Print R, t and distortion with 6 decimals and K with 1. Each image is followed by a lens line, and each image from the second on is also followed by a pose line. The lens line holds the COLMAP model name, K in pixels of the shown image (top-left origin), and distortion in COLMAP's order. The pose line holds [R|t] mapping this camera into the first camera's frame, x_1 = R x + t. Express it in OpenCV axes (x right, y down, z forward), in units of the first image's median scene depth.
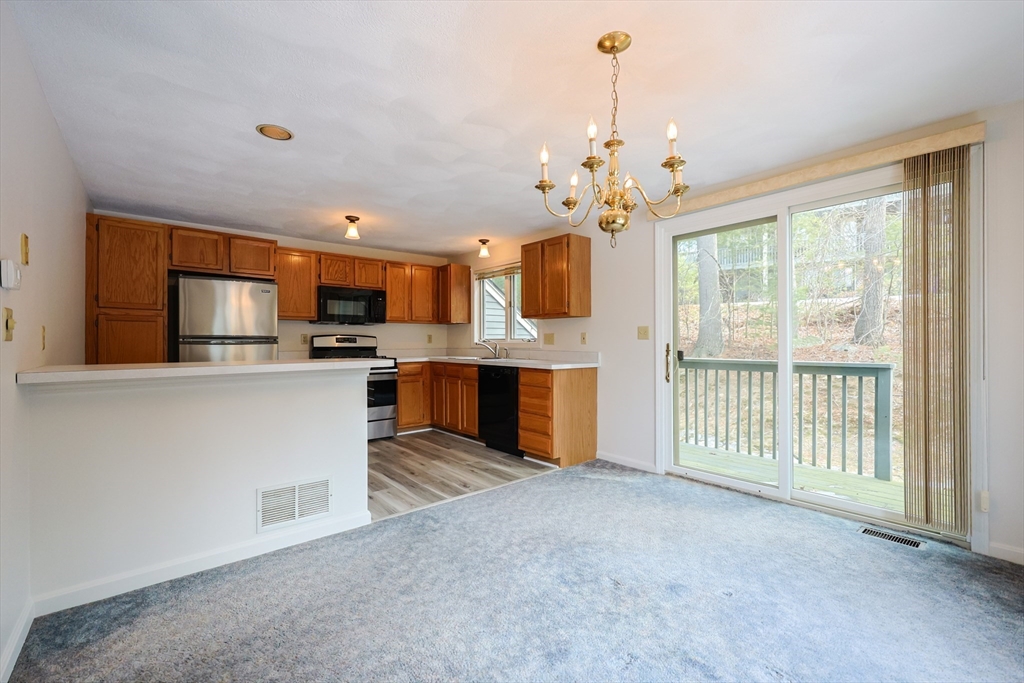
lens RADIAL K [[435.7, 0, 516.1], [0, 435.7, 343.6], [0, 0, 1]] dist [-0.005848, 0.000804]
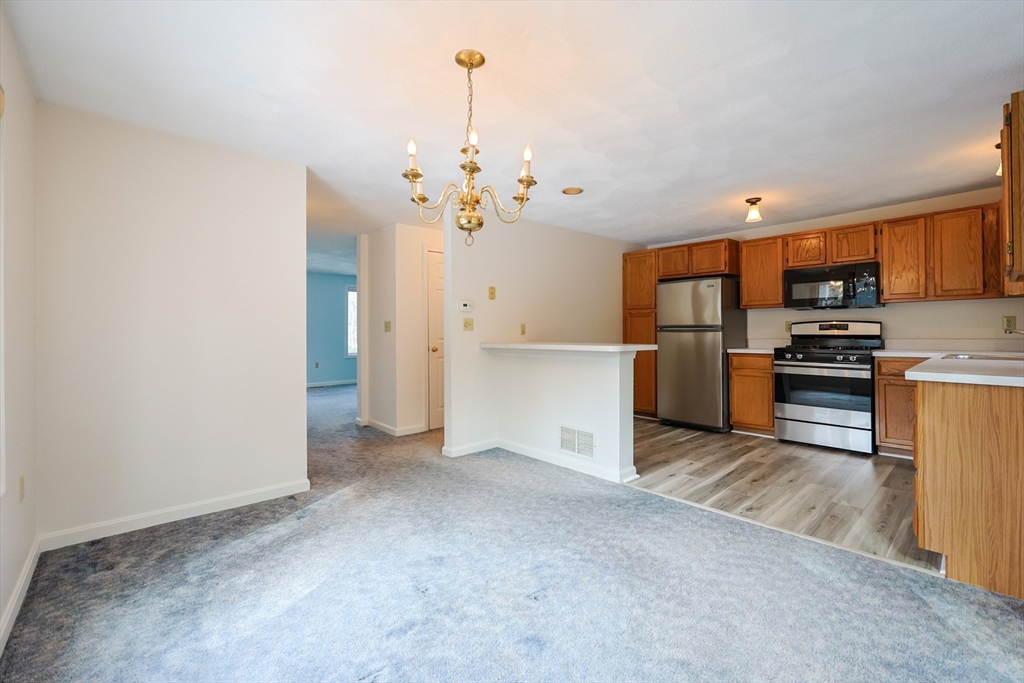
lens RADIAL K [[435.7, 0, 523.3], [0, 435.7, 327.9], [0, 0, 1]] dist [-0.005848, 0.000804]
pose [[0.034276, -0.007005, -0.999388, 0.665870], [0.002313, 0.999973, -0.006929, -0.002502], [0.999410, -0.002074, 0.034292, 0.548592]]
